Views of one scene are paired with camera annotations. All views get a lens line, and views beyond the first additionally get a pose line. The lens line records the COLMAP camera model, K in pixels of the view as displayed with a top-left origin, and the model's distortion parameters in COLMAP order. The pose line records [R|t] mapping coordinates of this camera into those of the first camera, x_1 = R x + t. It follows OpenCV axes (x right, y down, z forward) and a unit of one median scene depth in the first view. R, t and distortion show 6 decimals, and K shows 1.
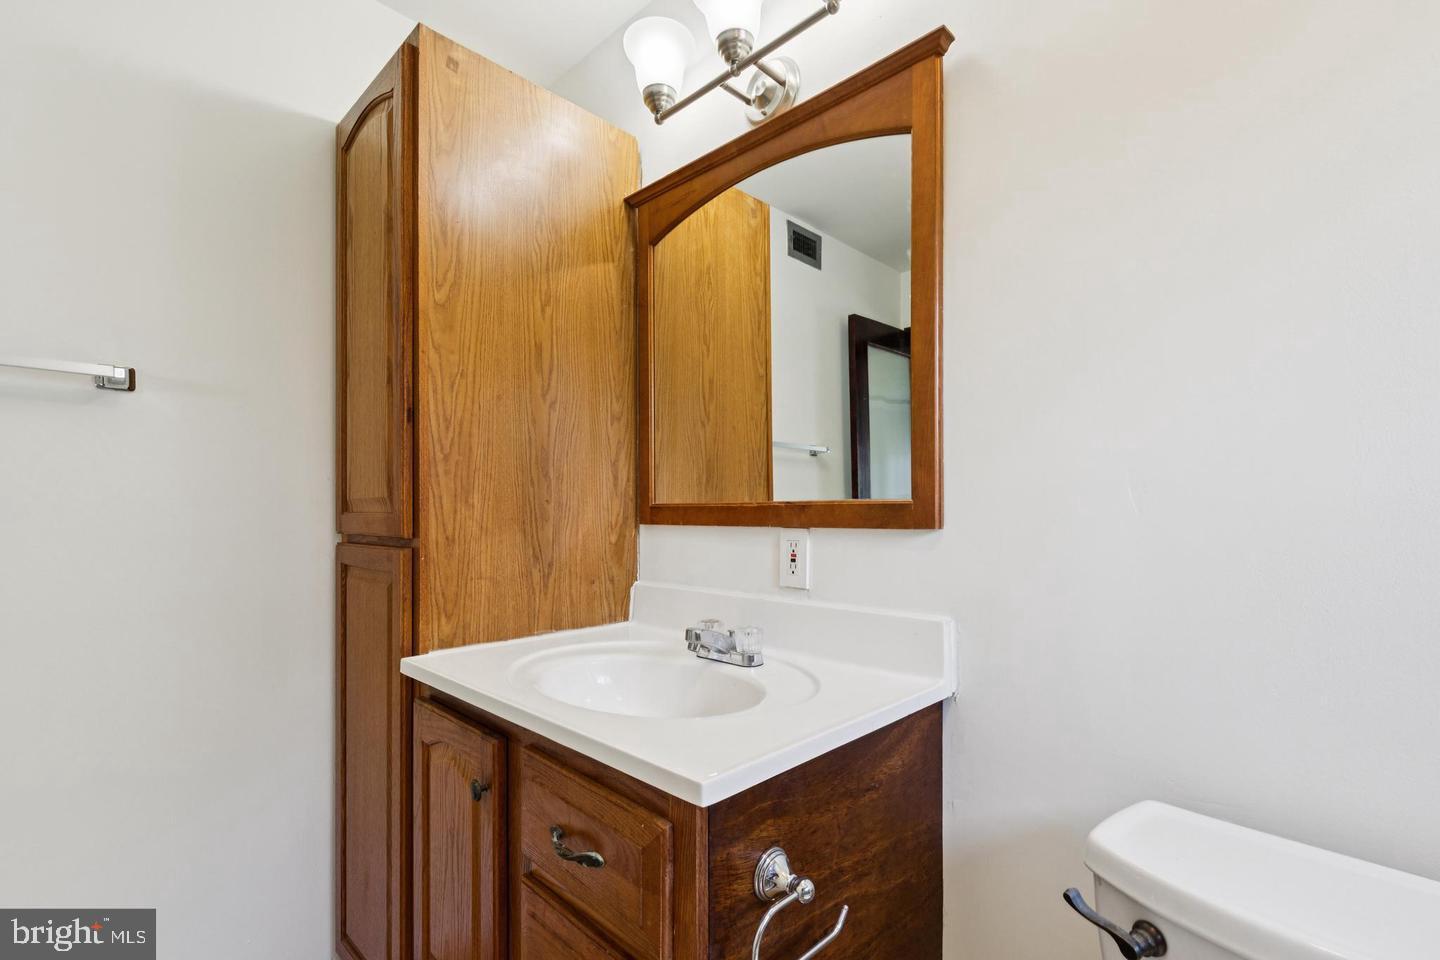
lens RADIAL K [[659.9, 0, 714.4], [0, 659.9, 506.9], [0, 0, 1]] dist [0.000111, 0.000308]
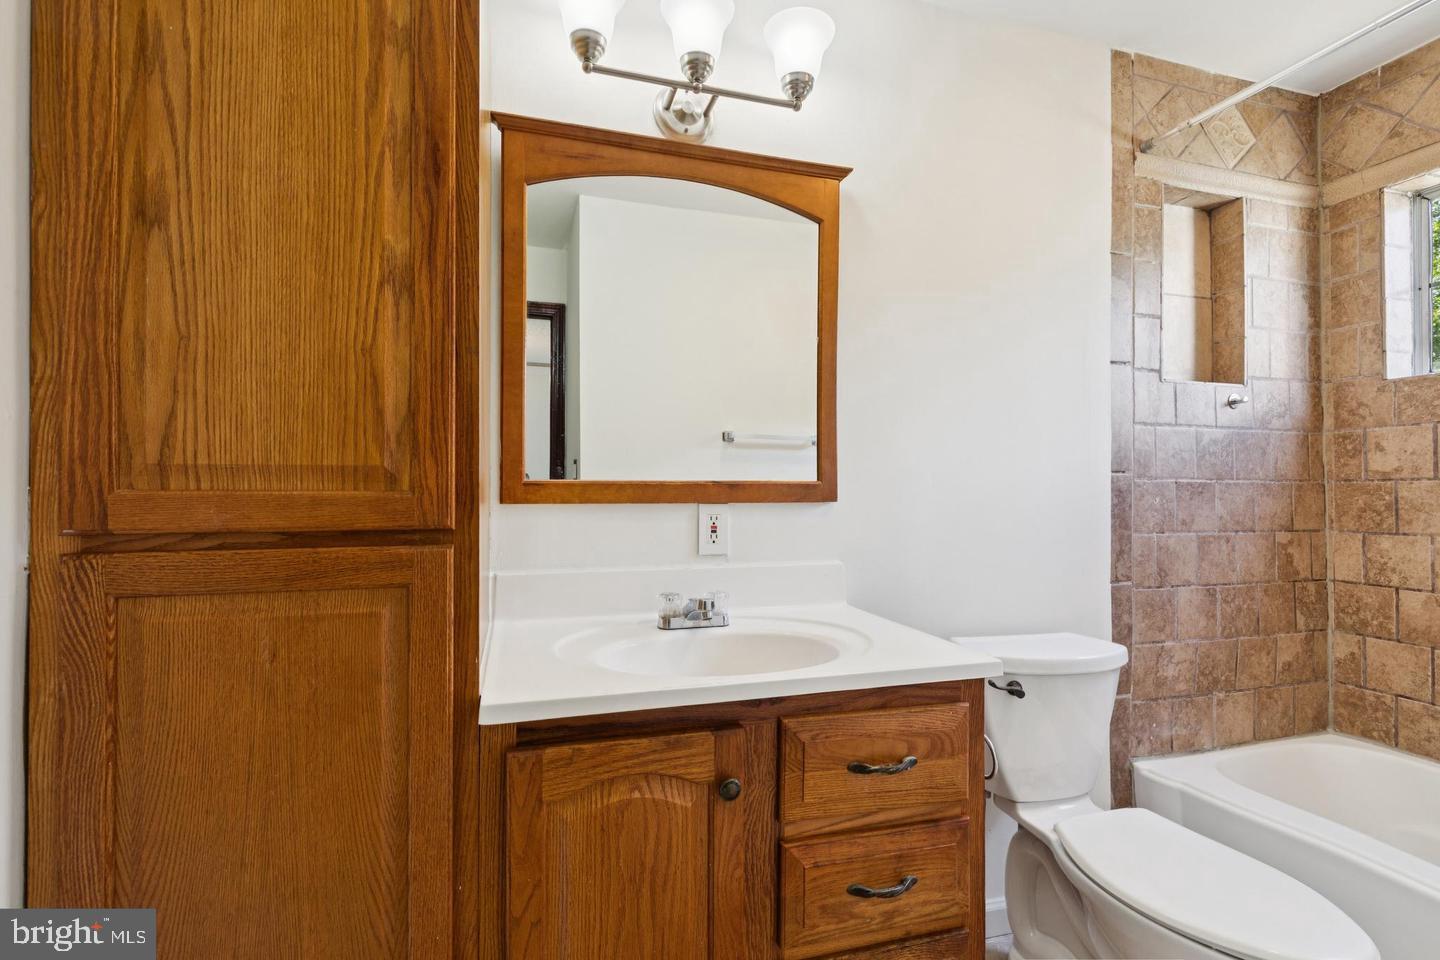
lens RADIAL K [[681.0, 0, 720.2], [0, 681.0, 487.4], [0, 0, 1]] dist [-0.017570, 0.001239]
pose [[0.467827, 0.001320, 0.883819, -0.938555], [-0.004944, 0.999987, 0.001123, 0.002044], [-0.883806, -0.004895, 0.467828, 0.433167]]
